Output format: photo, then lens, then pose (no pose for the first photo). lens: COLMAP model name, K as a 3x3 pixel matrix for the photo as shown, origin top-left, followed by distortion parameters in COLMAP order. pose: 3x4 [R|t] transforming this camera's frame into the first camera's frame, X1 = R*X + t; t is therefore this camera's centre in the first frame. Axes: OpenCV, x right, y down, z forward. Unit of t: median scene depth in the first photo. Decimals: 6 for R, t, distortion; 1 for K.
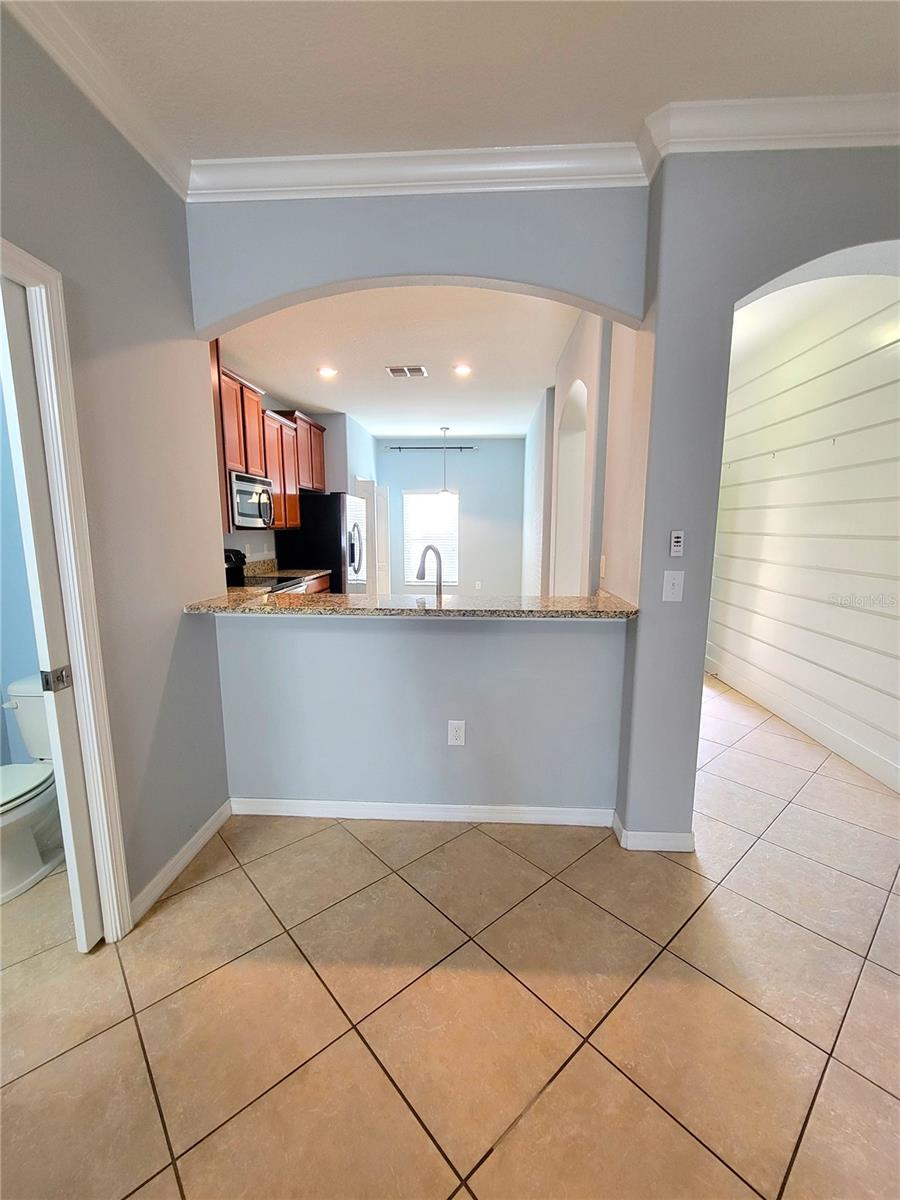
lens RADIAL K [[492.9, 0, 450.0], [0, 492.9, 600.0], [0, 0, 1]] dist [-0.002657, -0.000159]
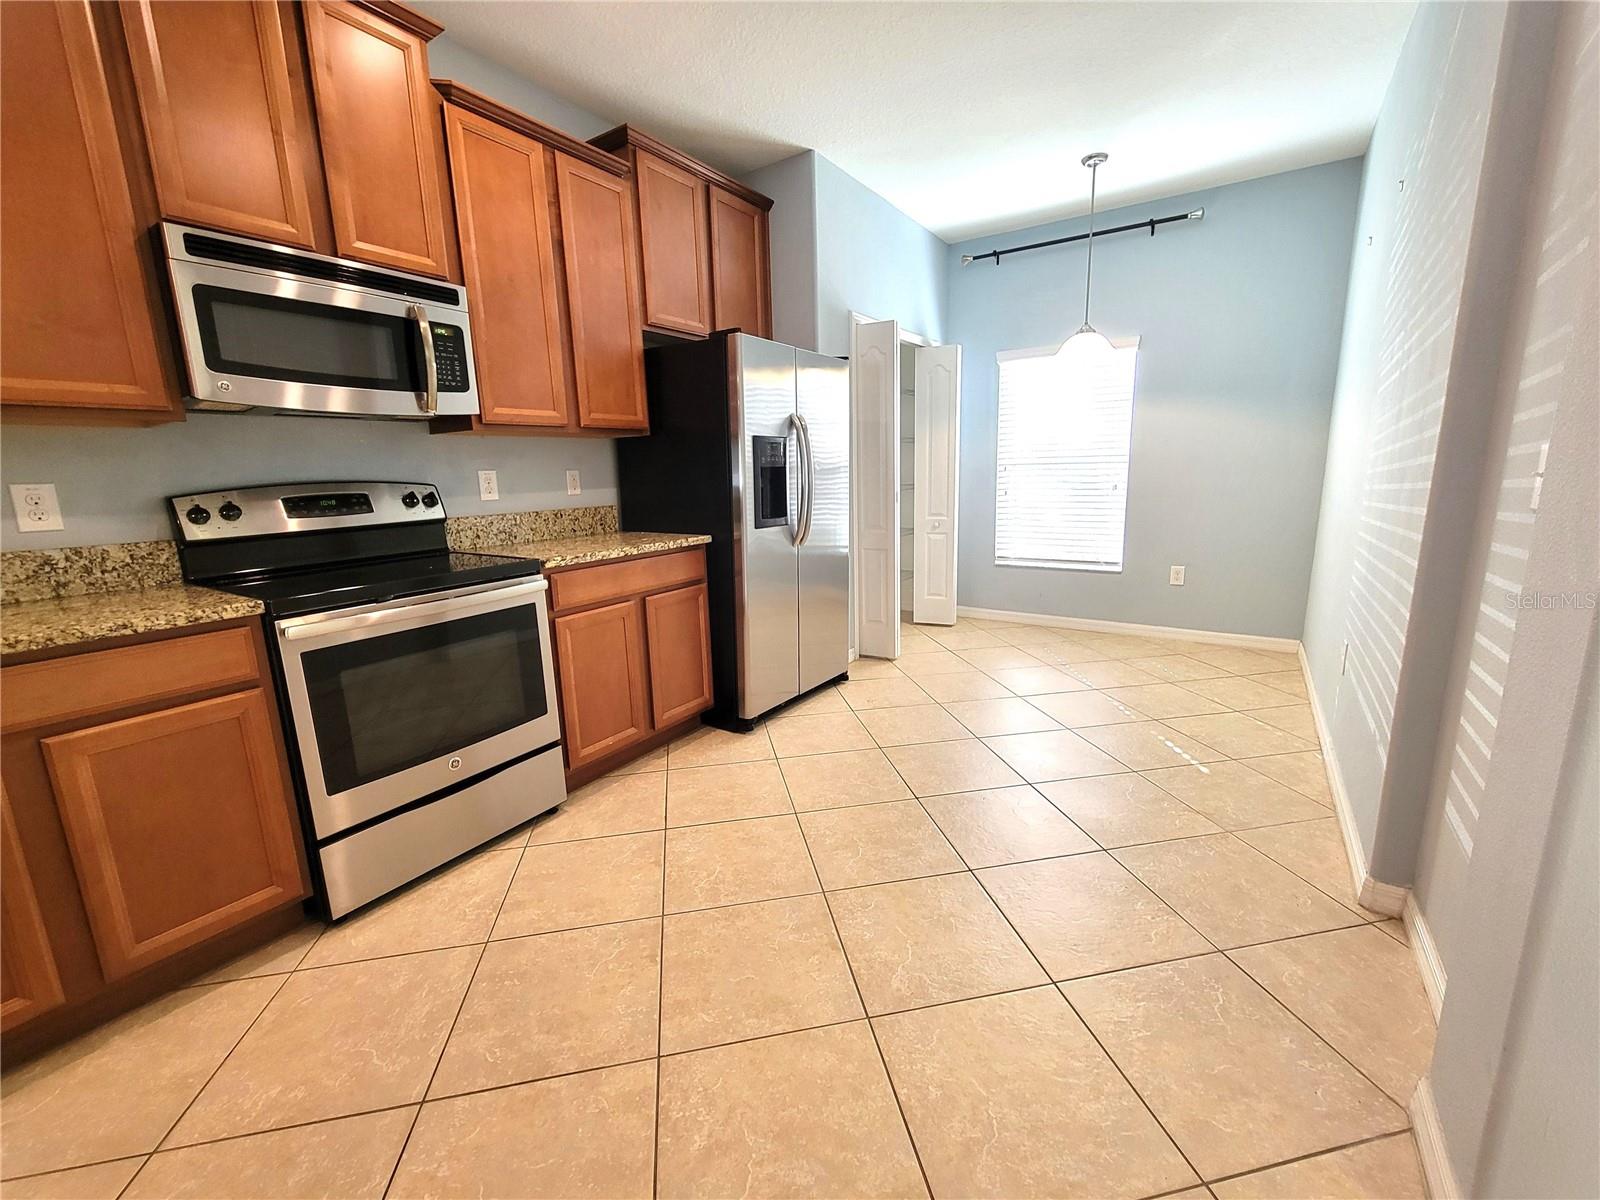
lens RADIAL K [[657.2, 0, 800.0], [0, 657.2, 600.0], [0, 0, 1]] dist [-0.002657, -0.000159]
pose [[0.864110, 0.070643, -0.498321, 0.084856], [-0.043213, 0.996858, 0.066383, -0.044150], [0.501445, -0.035828, 0.864448, 0.546726]]
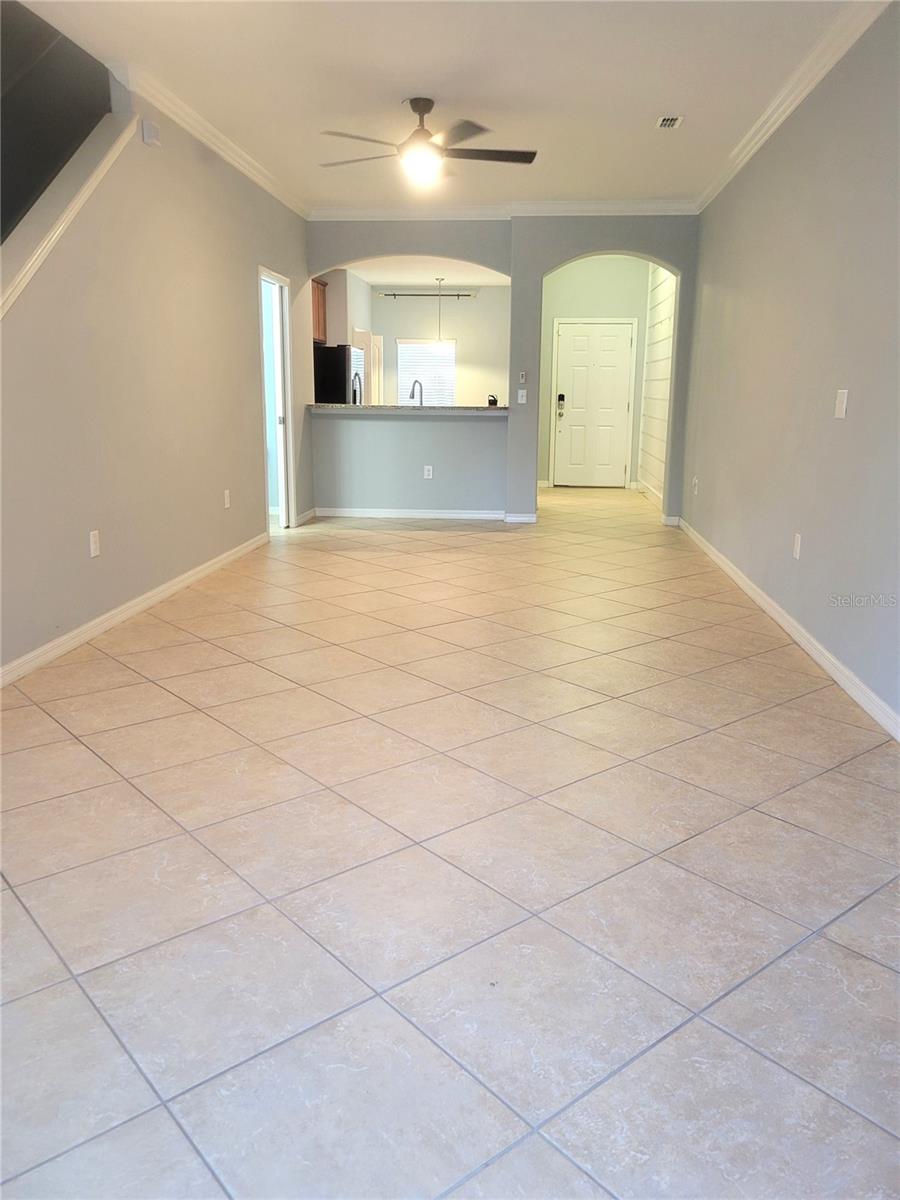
lens RADIAL K [[917.8, 0, 450.0], [0, 917.8, 600.0], [0, 0, 1]] dist [-0.006870, -0.001035]
pose [[0.999565, 0.015064, -0.025336, 0.084371], [-0.013086, 0.996983, 0.076515, 0.205273], [0.026412, -0.076150, 0.996747, -1.148617]]
